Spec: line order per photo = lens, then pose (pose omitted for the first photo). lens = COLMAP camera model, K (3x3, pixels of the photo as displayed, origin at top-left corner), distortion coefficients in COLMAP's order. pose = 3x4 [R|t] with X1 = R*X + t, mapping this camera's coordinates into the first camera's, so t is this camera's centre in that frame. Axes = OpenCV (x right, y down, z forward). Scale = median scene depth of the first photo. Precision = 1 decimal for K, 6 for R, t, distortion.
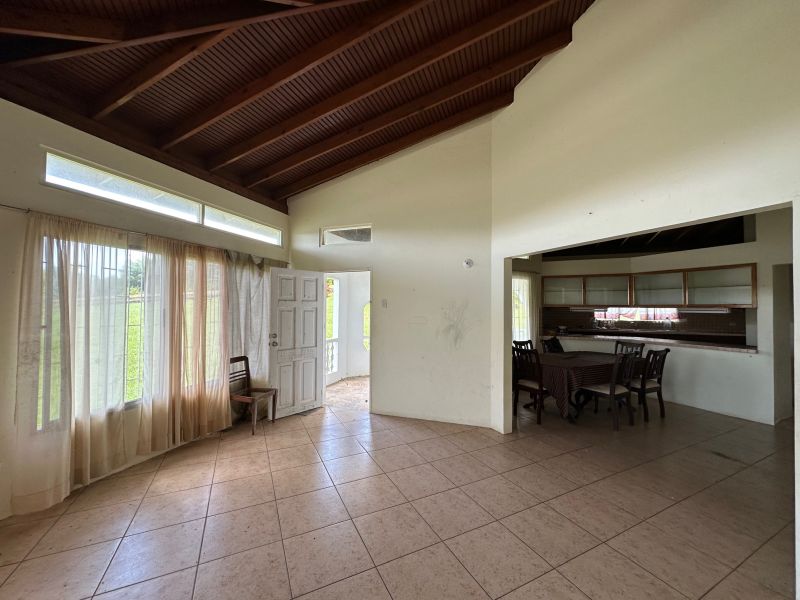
lens RADIAL K [[317.5, 0, 400.0], [0, 317.5, 300.0], [0, 0, 1]] dist [-0.000203, -0.000044]
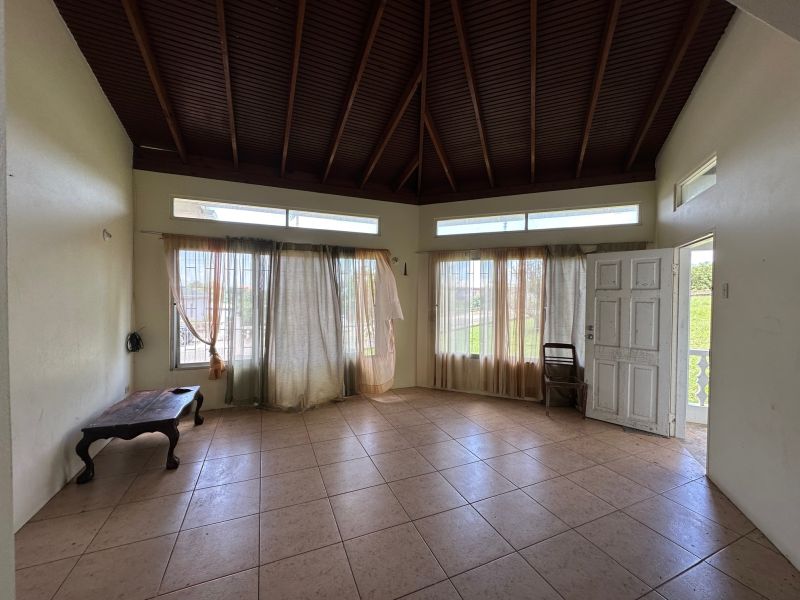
lens RADIAL K [[317.5, 0, 400.0], [0, 317.5, 300.0], [0, 0, 1]] dist [-0.000203, -0.000044]
pose [[-0.044789, 0.012935, -0.998913, 0.564974], [0.012699, 0.999843, 0.012377, 0.013057], [0.998916, -0.012131, -0.044946, 0.494104]]
